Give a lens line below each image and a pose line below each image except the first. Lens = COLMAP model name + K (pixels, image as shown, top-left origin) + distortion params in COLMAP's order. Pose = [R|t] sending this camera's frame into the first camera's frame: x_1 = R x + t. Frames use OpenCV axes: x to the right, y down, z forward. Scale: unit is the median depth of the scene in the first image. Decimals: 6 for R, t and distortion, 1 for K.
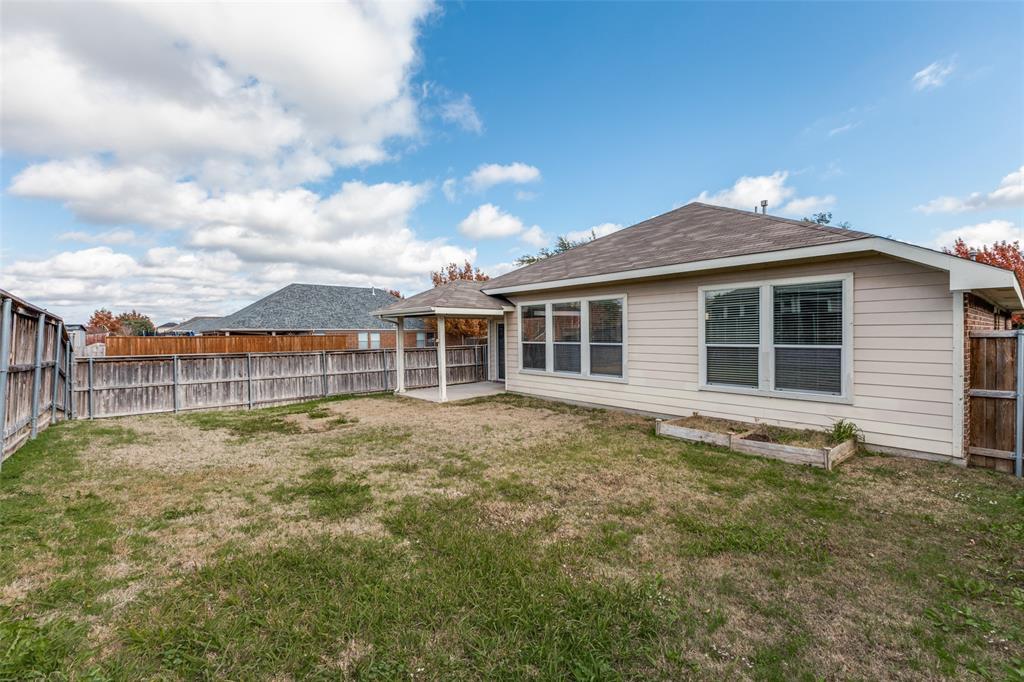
lens RADIAL K [[446.6, 0, 515.7], [0, 446.6, 337.8], [0, 0, 1]] dist [0.012079, -0.000552]
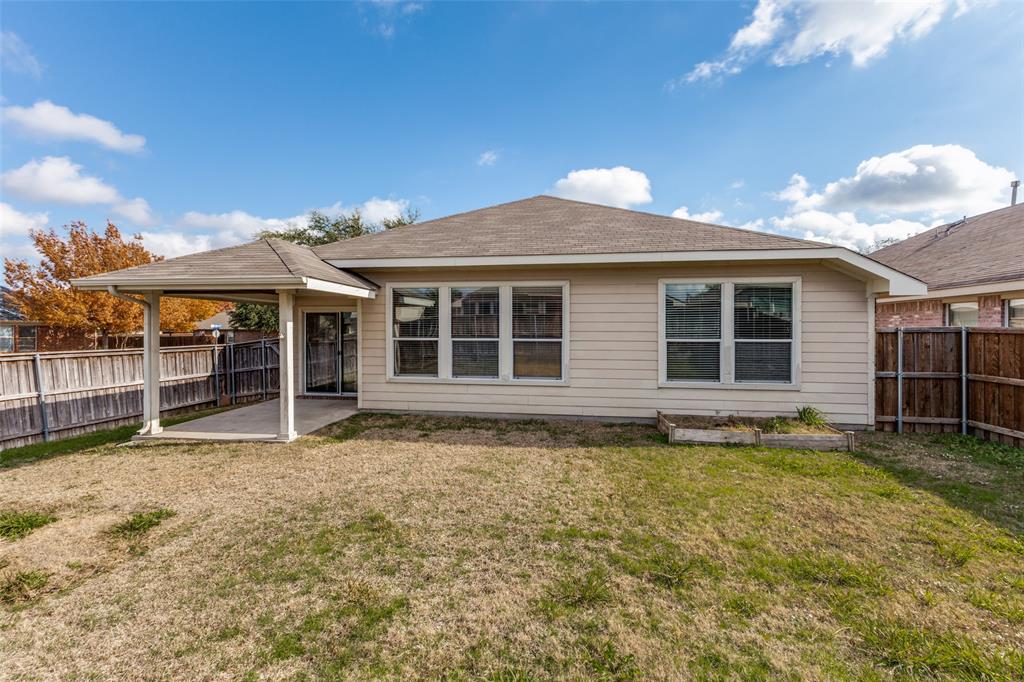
lens RADIAL K [[446.6, 0, 514.0], [0, 446.6, 334.0], [0, 0, 1]] dist [0.012079, -0.000552]
pose [[0.753130, 0.003530, 0.657862, -0.450820], [-0.001463, 0.999992, -0.003690, 0.006790], [-0.657870, 0.001816, 0.753129, 0.486911]]
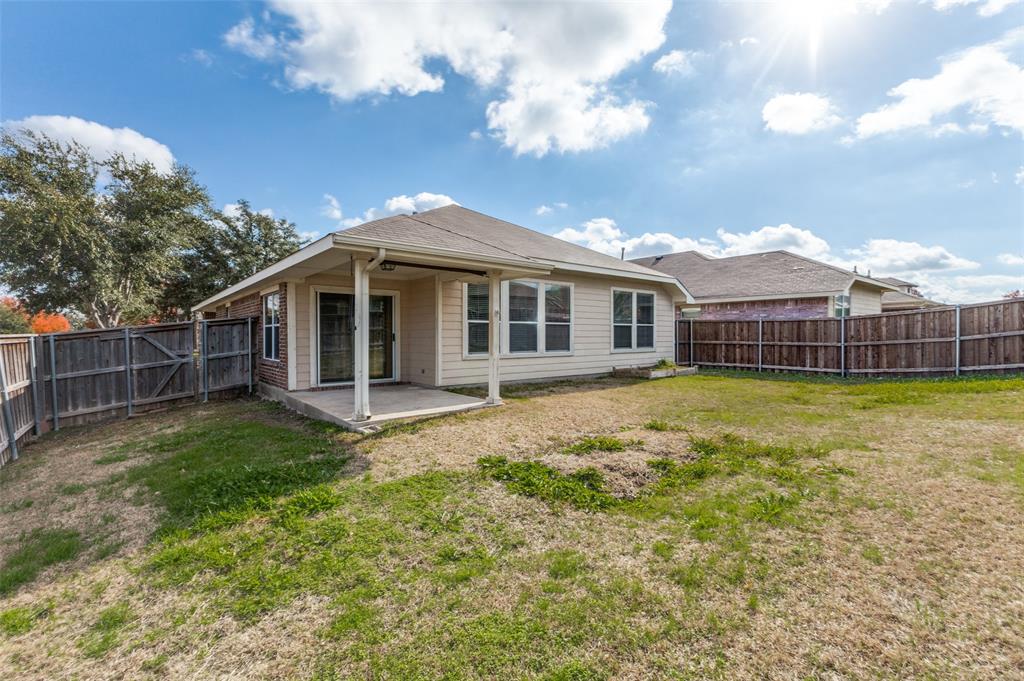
lens RADIAL K [[446.6, 0, 512.5], [0, 446.6, 339.7], [0, 0, 1]] dist [0.012079, -0.000552]
pose [[0.021776, -0.001972, 0.999761, -1.147226], [0.013079, 0.999913, 0.001687, 0.062346], [-0.999677, 0.013039, 0.021800, 1.311318]]
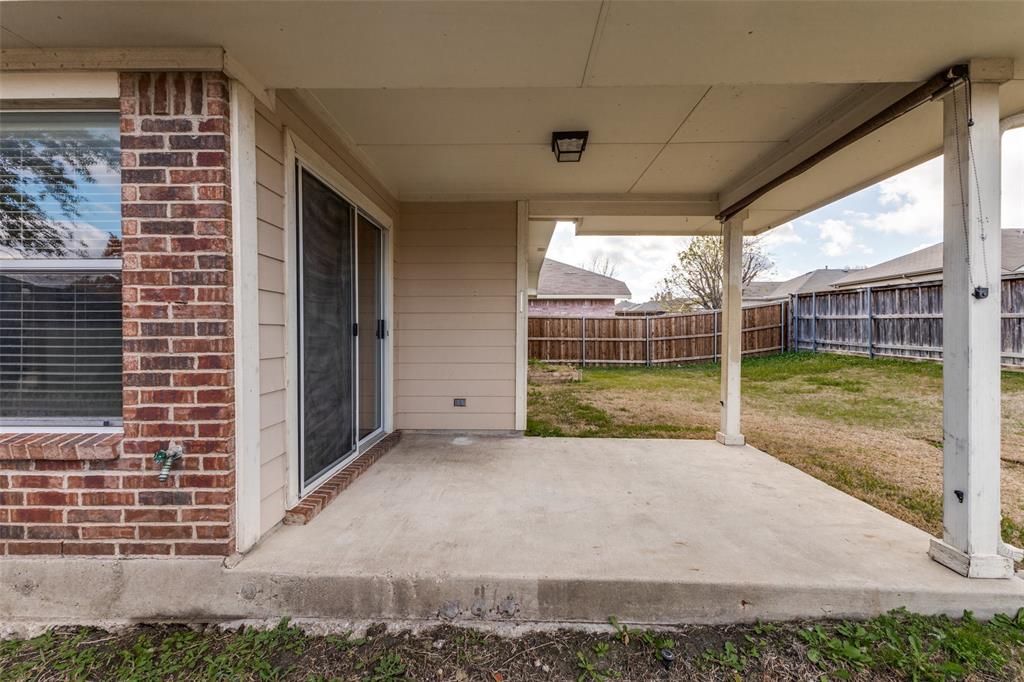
lens RADIAL K [[446.6, 0, 512.9], [0, 446.6, 337.1], [0, 0, 1]] dist [0.012079, -0.000552]
pose [[-0.748496, 0.002895, 0.663133, -0.384972], [0.013431, 0.999852, 0.010795, 0.059566], [-0.663003, 0.016986, -0.748424, 1.938691]]
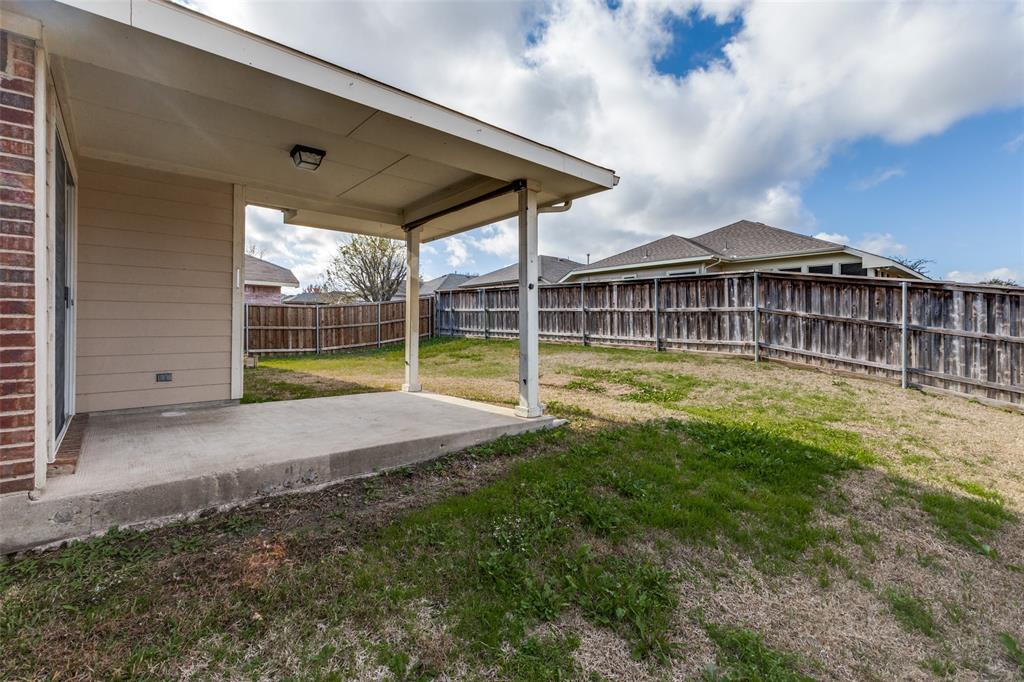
lens RADIAL K [[446.6, 0, 507.0], [0, 446.6, 330.9], [0, 0, 1]] dist [0.012079, -0.000552]
pose [[-0.999952, 0.009761, 0.000305, -0.383485], [0.009766, 0.999761, 0.019563, 0.080016], [-0.000114, 0.019565, -0.999809, 2.089811]]
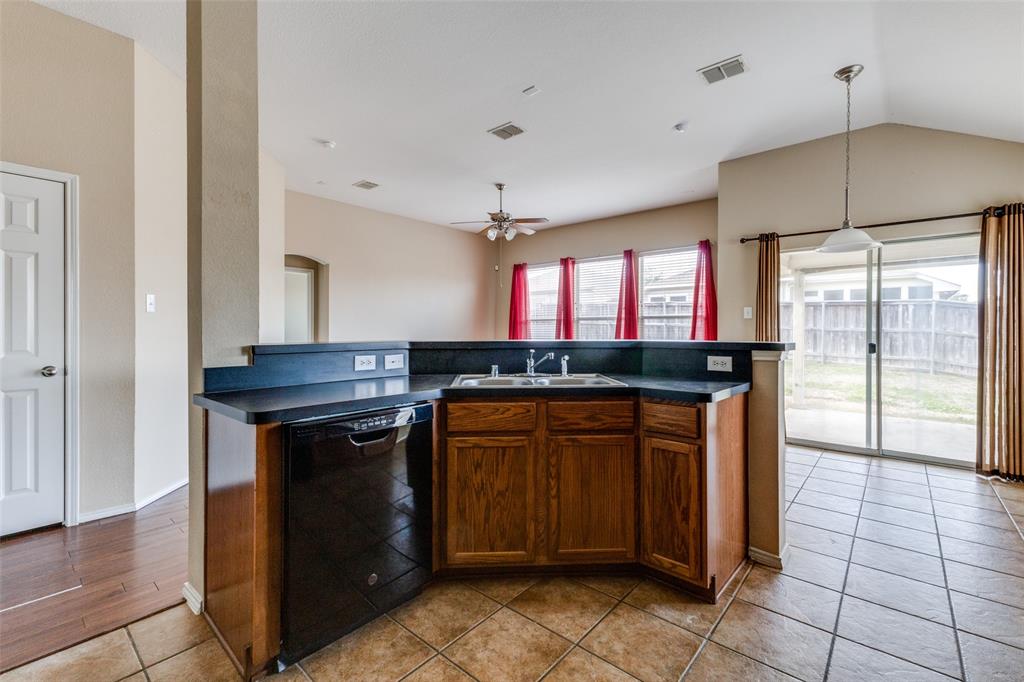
lens RADIAL K [[446.6, 0, 508.7], [0, 446.6, 334.4], [0, 0, 1]] dist [0.012079, -0.000552]
pose [[-0.990951, 0.000877, -0.134219, 0.453716], [-0.001384, 0.999859, 0.016754, 0.043522], [0.134215, 0.016788, -0.990810, 2.160068]]
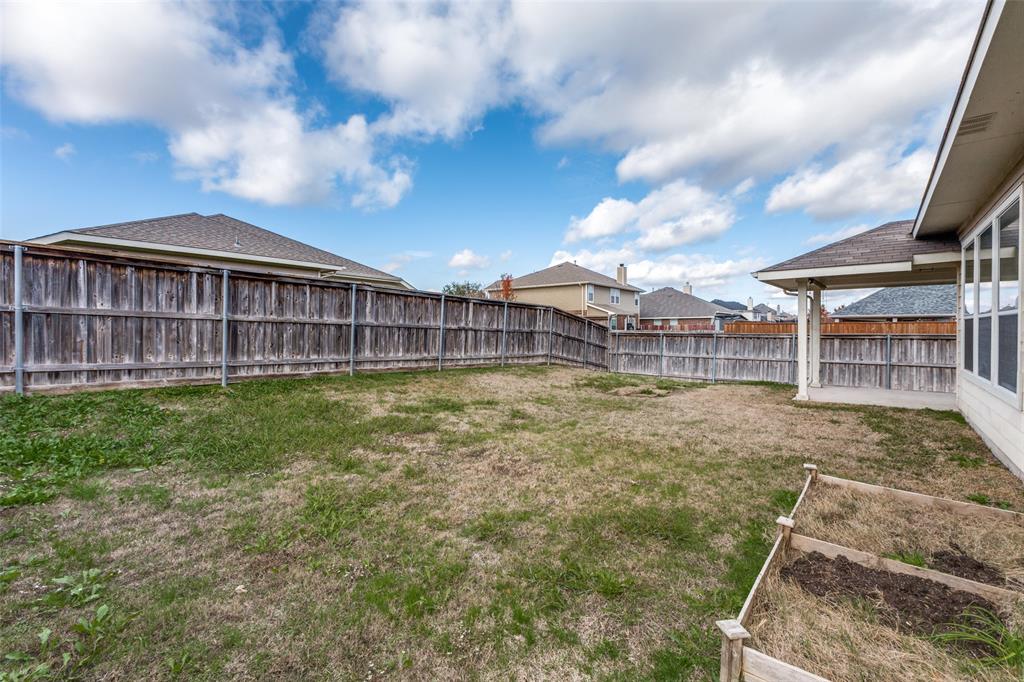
lens RADIAL K [[446.6, 0, 513.3], [0, 446.6, 326.5], [0, 0, 1]] dist [0.012079, -0.000552]
pose [[0.167768, 0.003656, -0.985820, 0.656030], [-0.012280, 0.999923, 0.001619, 0.036867], [0.985750, 0.011834, 0.167800, 0.556411]]
